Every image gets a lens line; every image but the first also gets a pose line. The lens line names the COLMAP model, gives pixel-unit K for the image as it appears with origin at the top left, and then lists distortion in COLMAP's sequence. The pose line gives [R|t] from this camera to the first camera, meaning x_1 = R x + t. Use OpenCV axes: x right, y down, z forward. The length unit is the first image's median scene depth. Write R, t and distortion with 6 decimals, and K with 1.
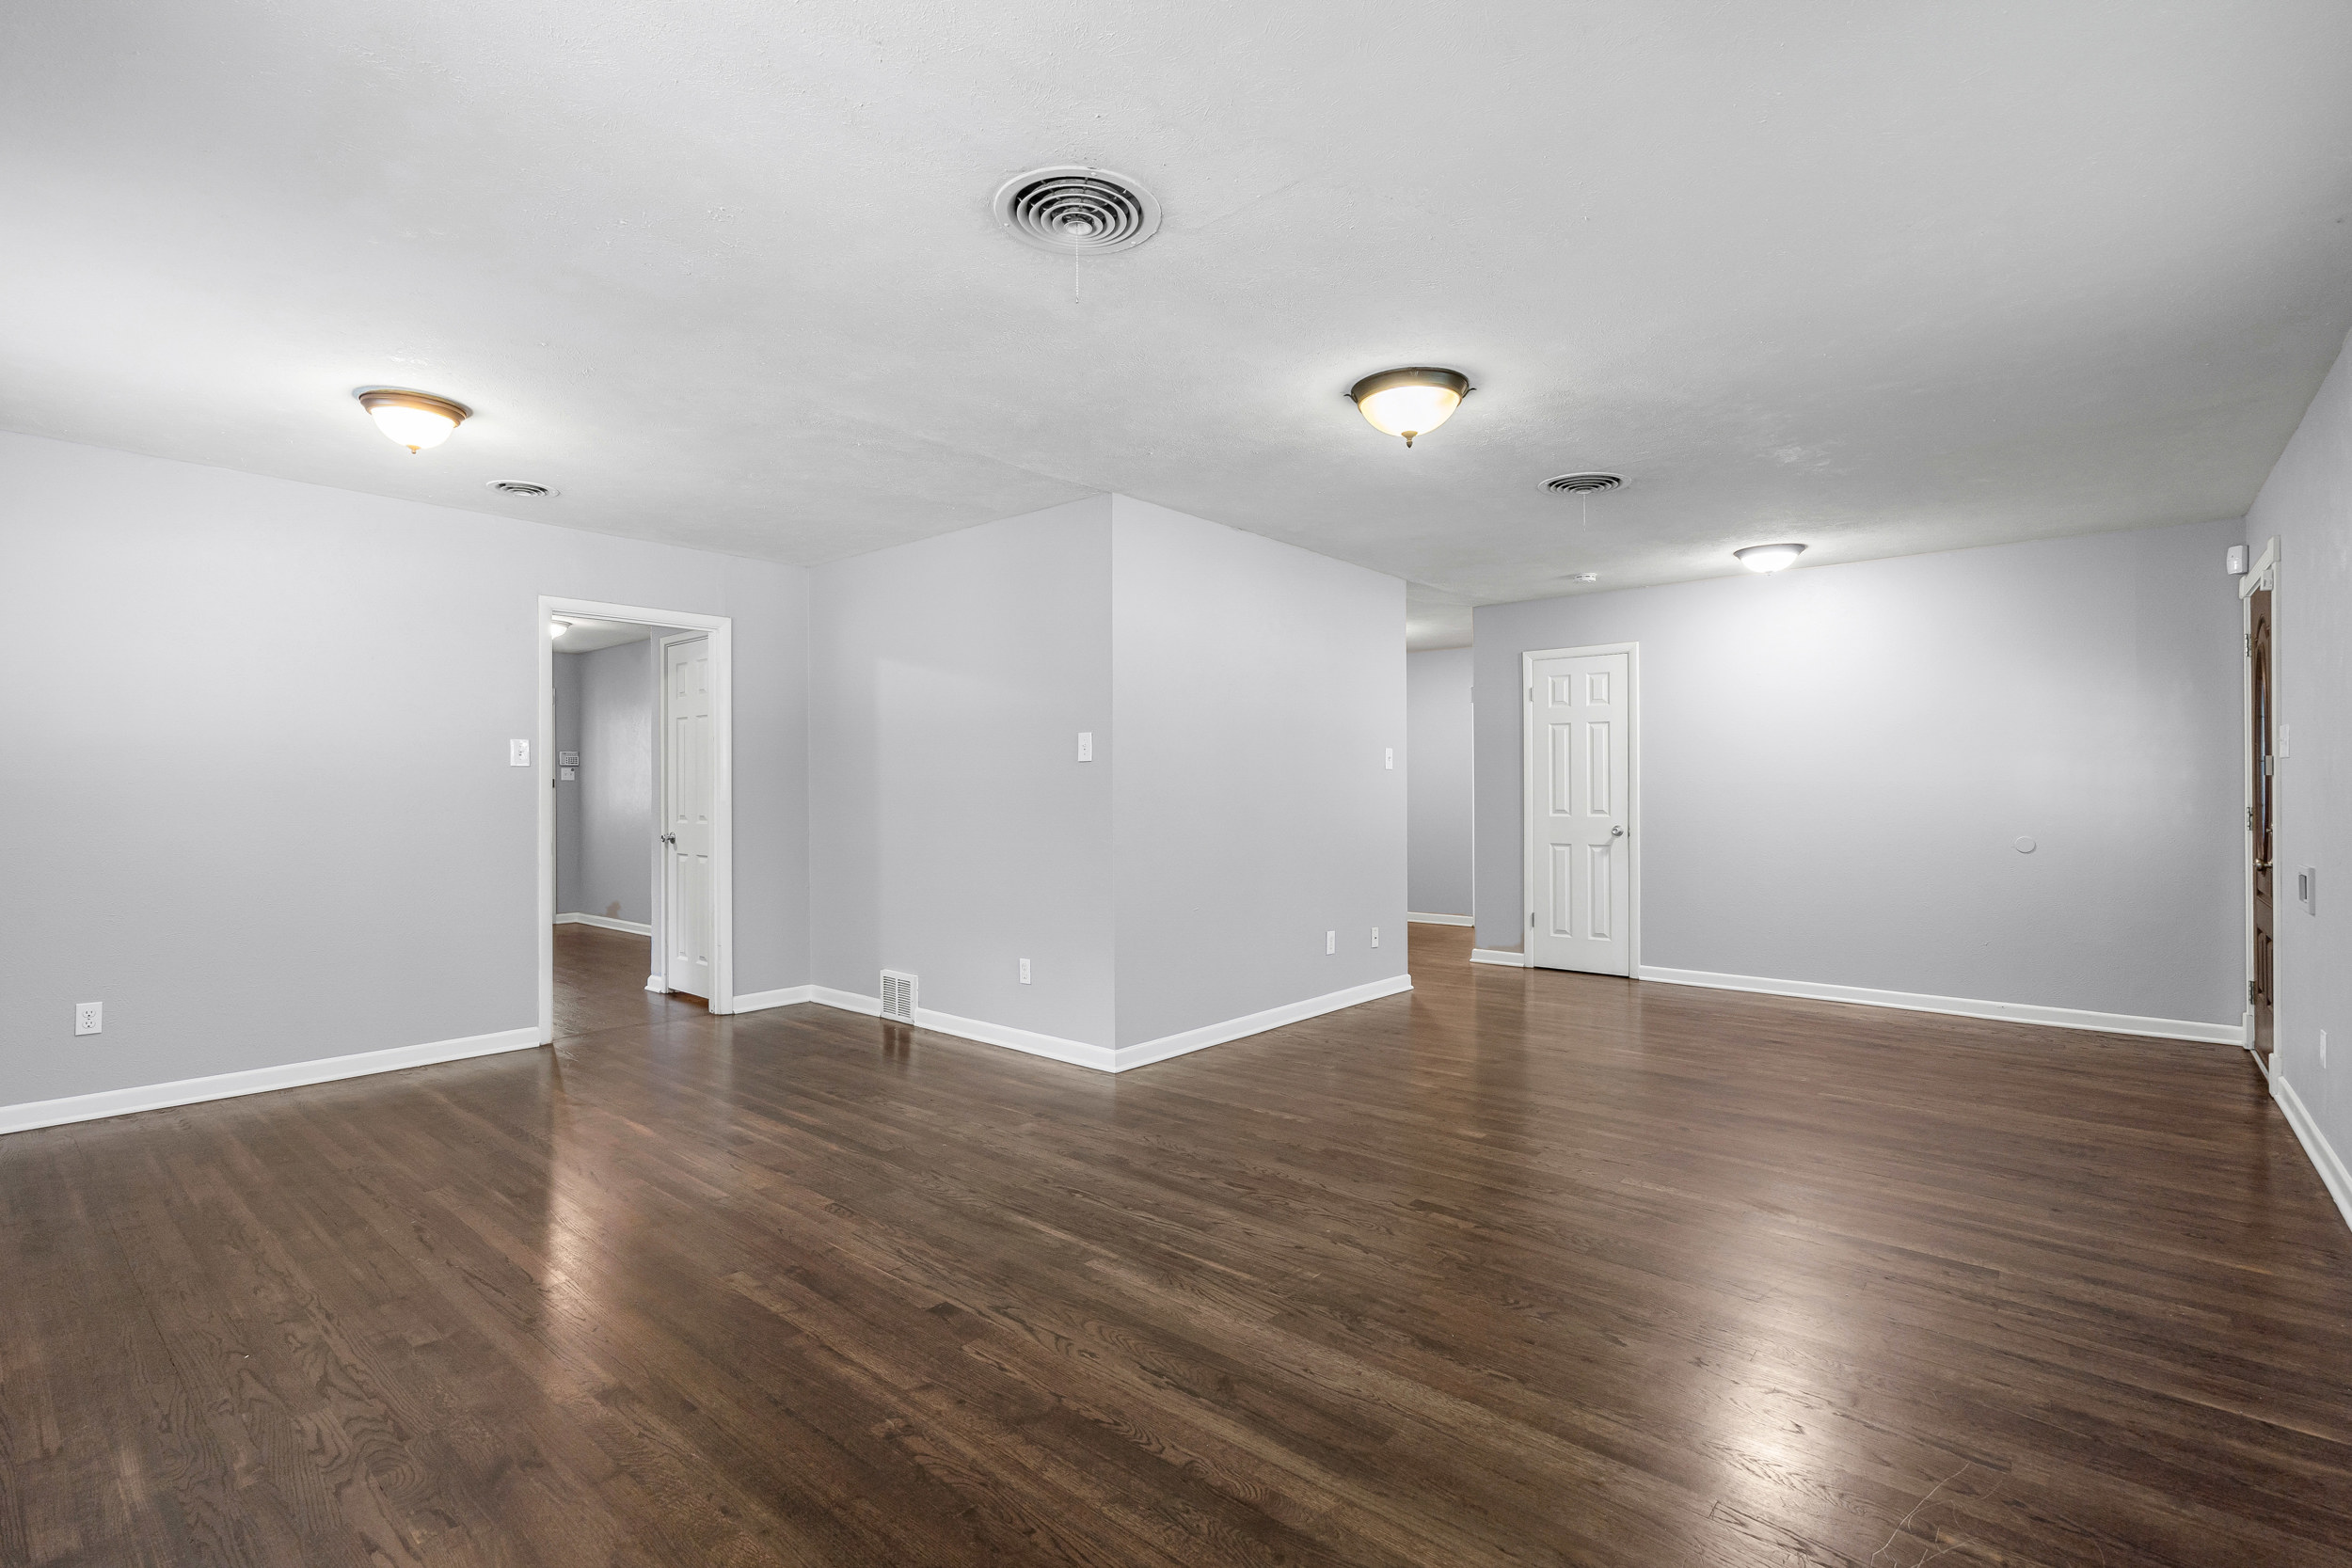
lens RADIAL K [[1078.9, 0, 1166.8], [0, 1078.9, 796.1], [0, 0, 1]] dist [-0.001590, -0.000381]
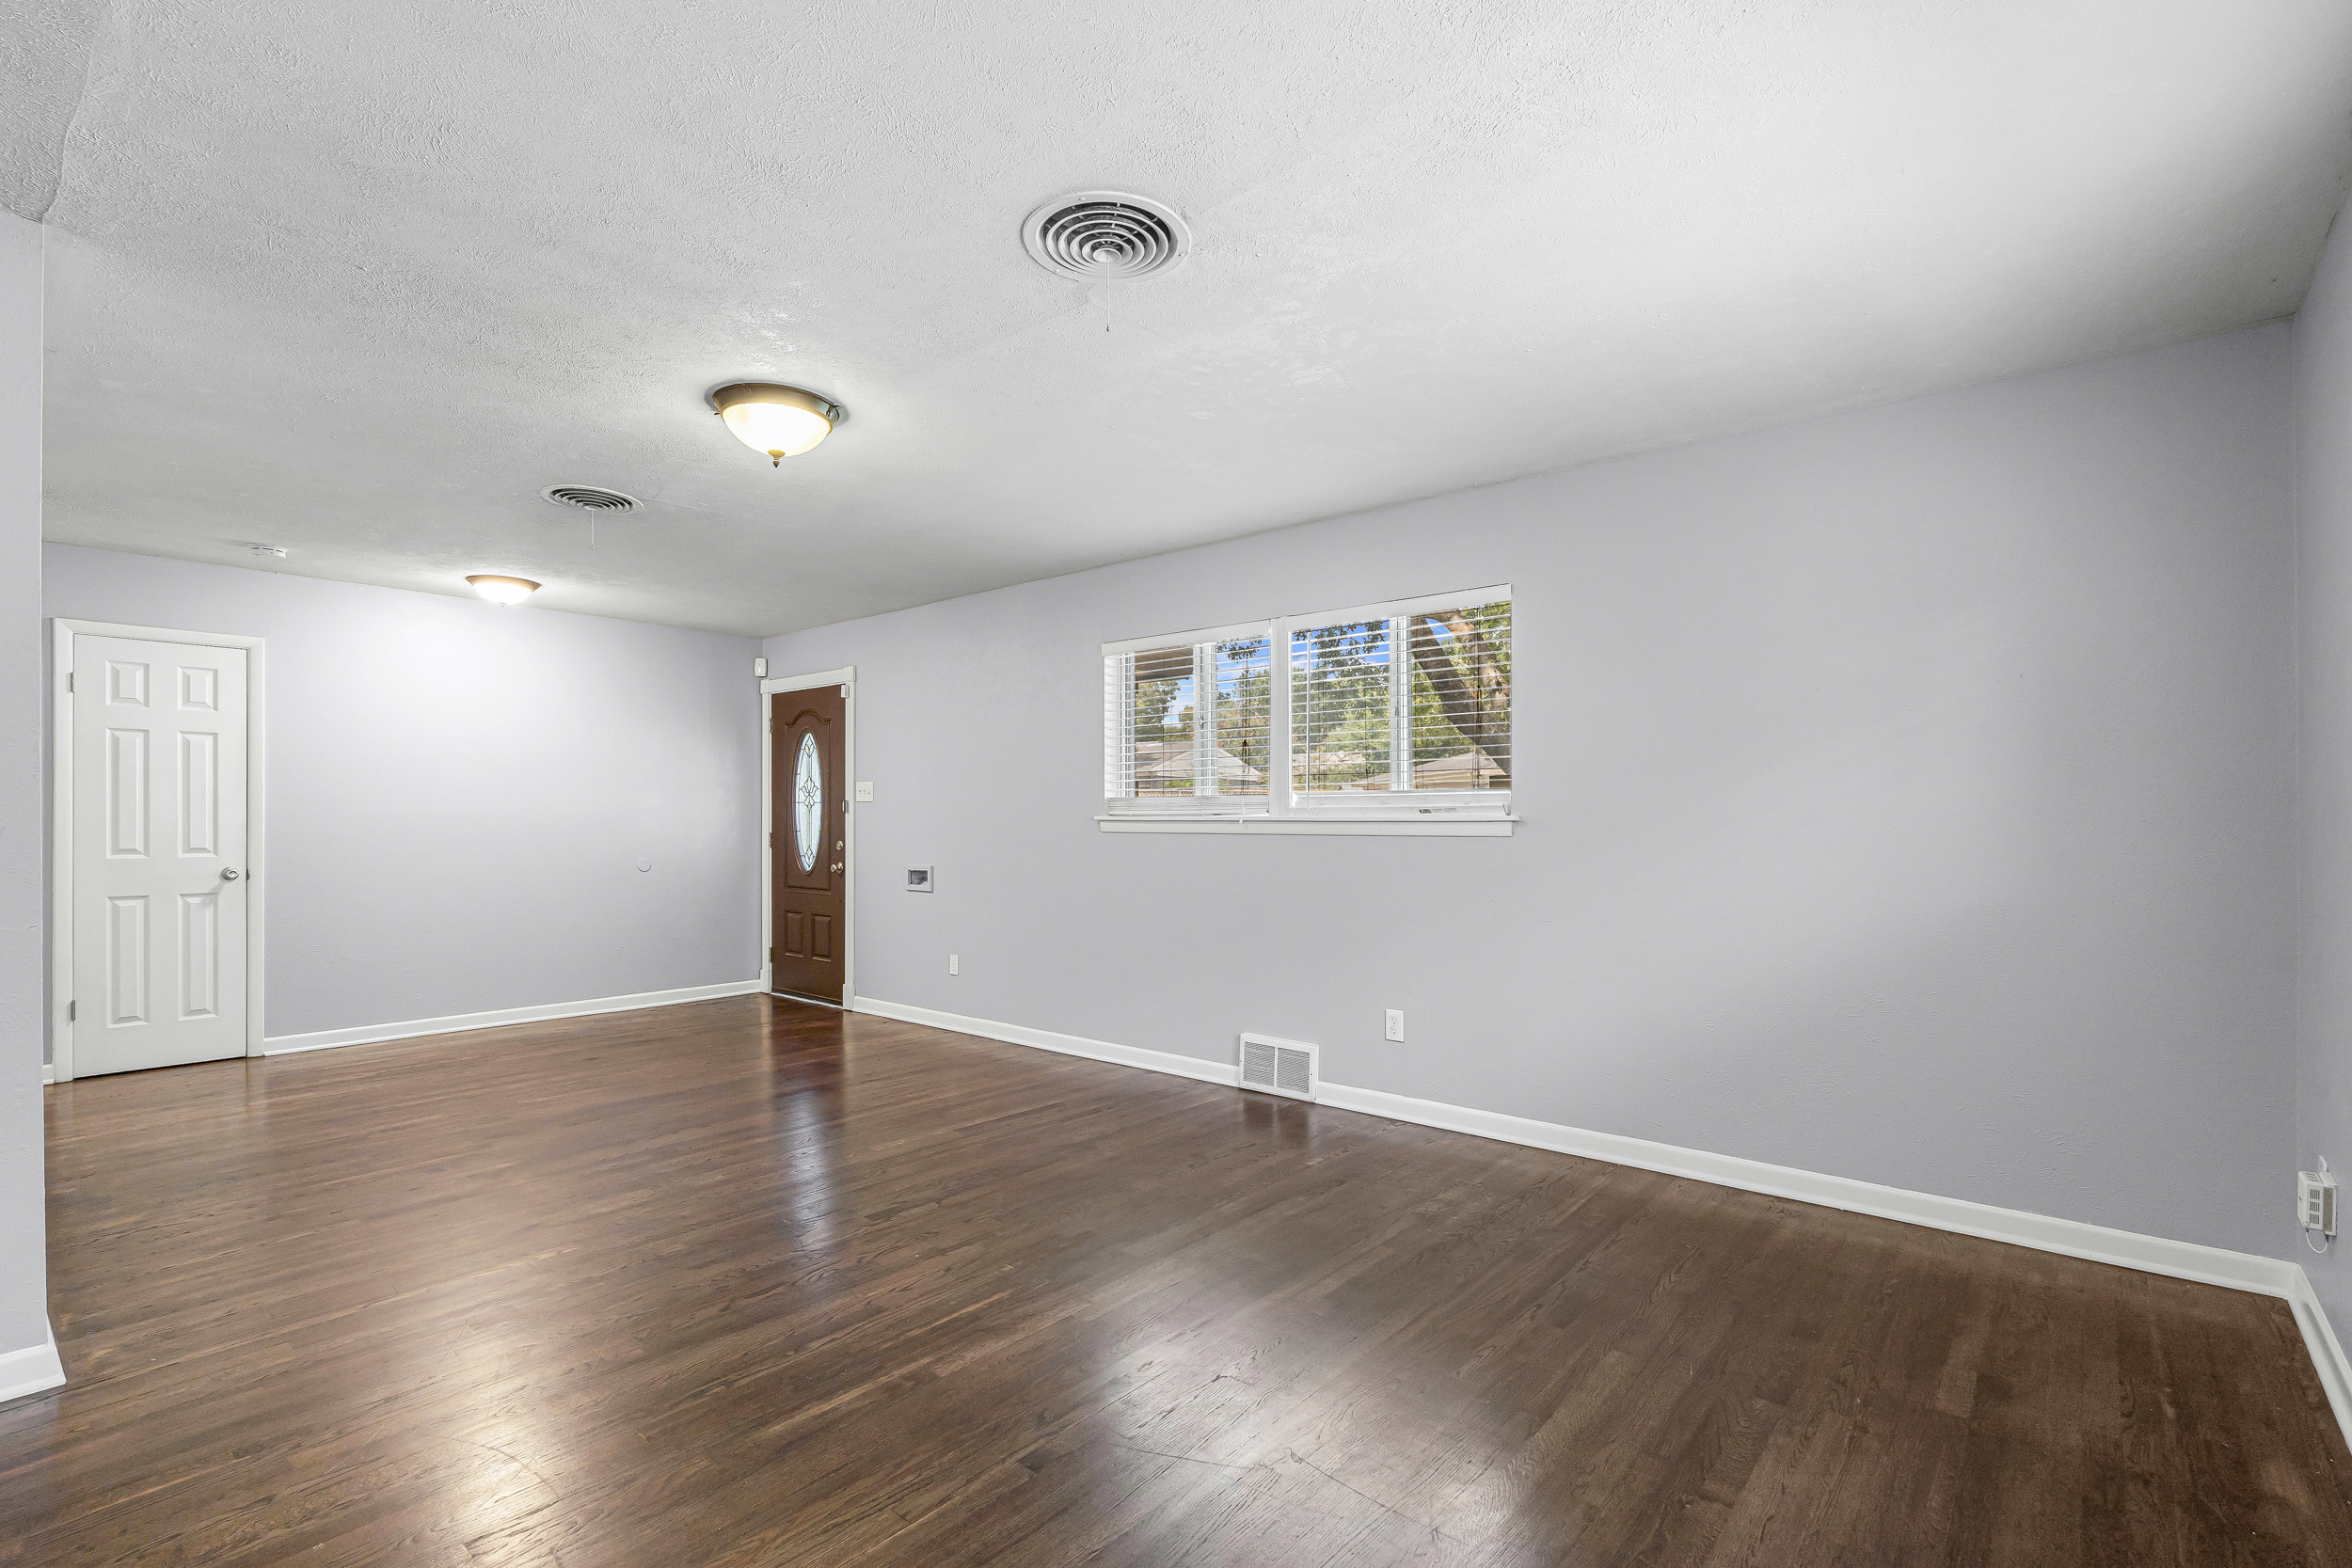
lens RADIAL K [[1078.9, 0, 1166.8], [0, 1078.9, 796.1], [0, 0, 1]] dist [-0.001590, -0.000381]
pose [[0.002978, 0.023239, 0.999725, -0.530213], [0.007854, 0.999699, -0.023262, -0.000824], [-0.999965, 0.007921, 0.002794, 0.463804]]
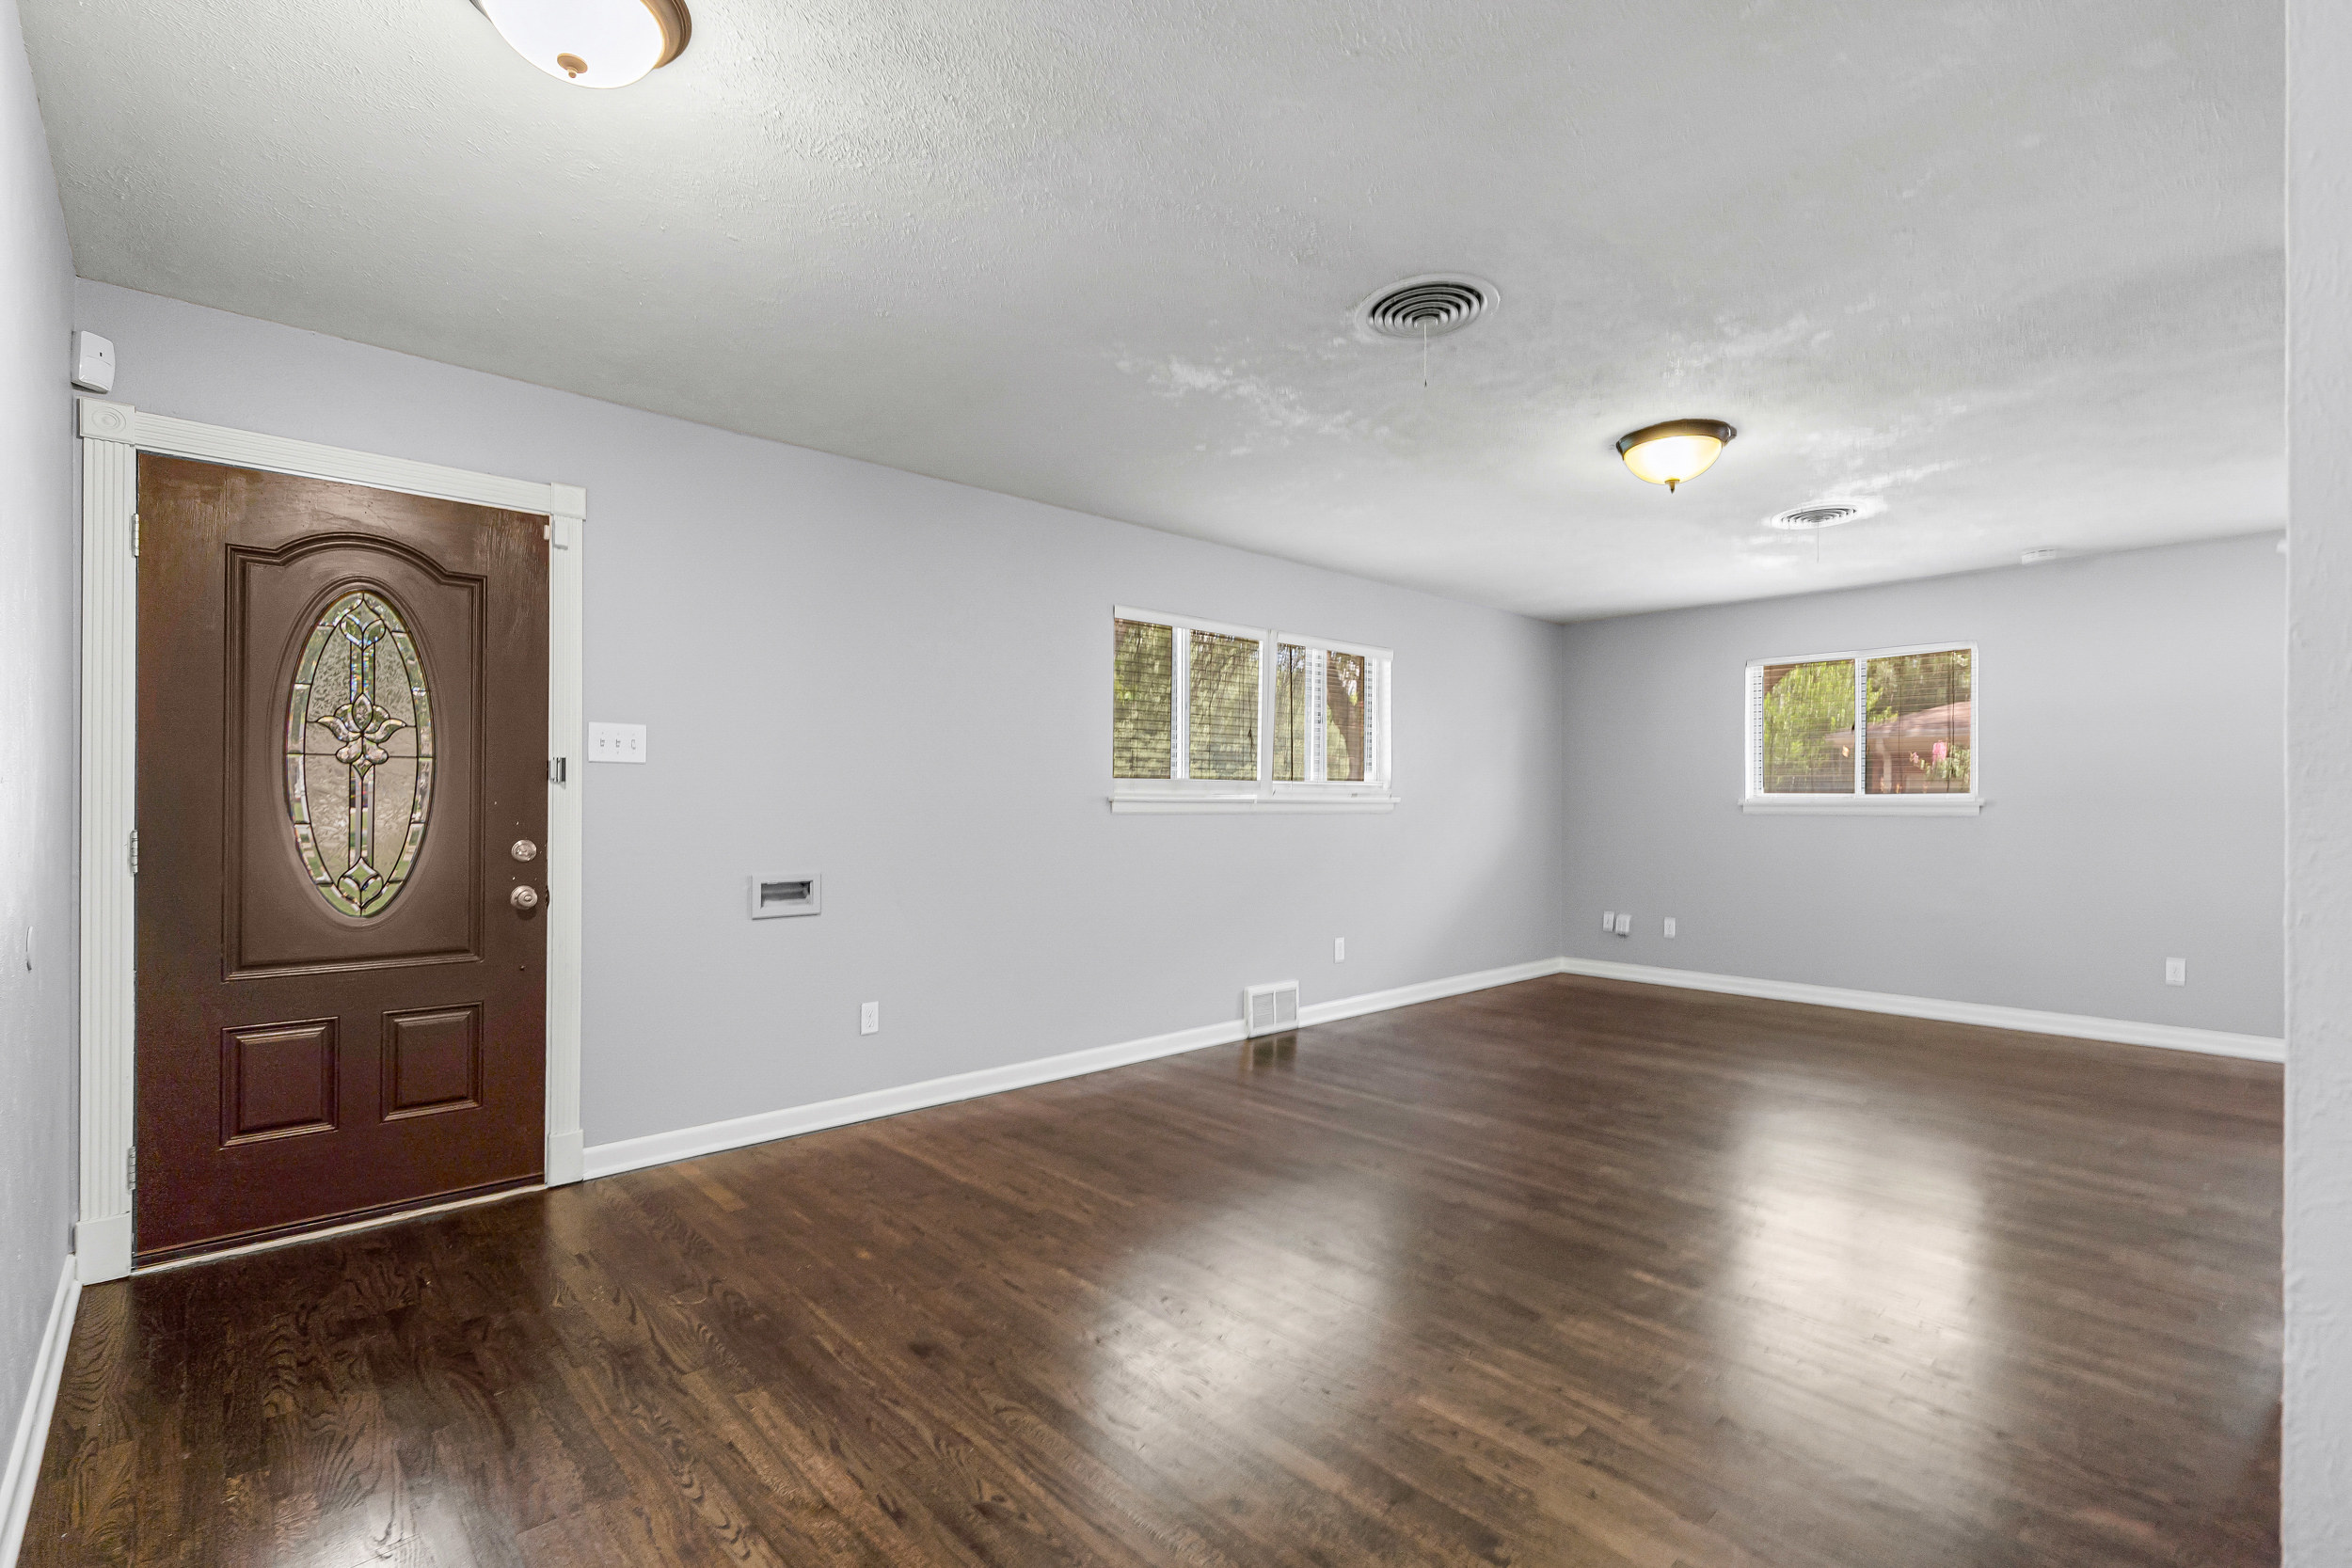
lens RADIAL K [[1078.9, 0, 1166.8], [0, 1078.9, 796.1], [0, 0, 1]] dist [-0.001590, -0.000381]
pose [[-0.992241, 0.006758, 0.124145, 0.440908], [0.006333, 0.999973, -0.003818, -0.001671], [-0.124167, -0.003002, -0.992257, 1.554173]]
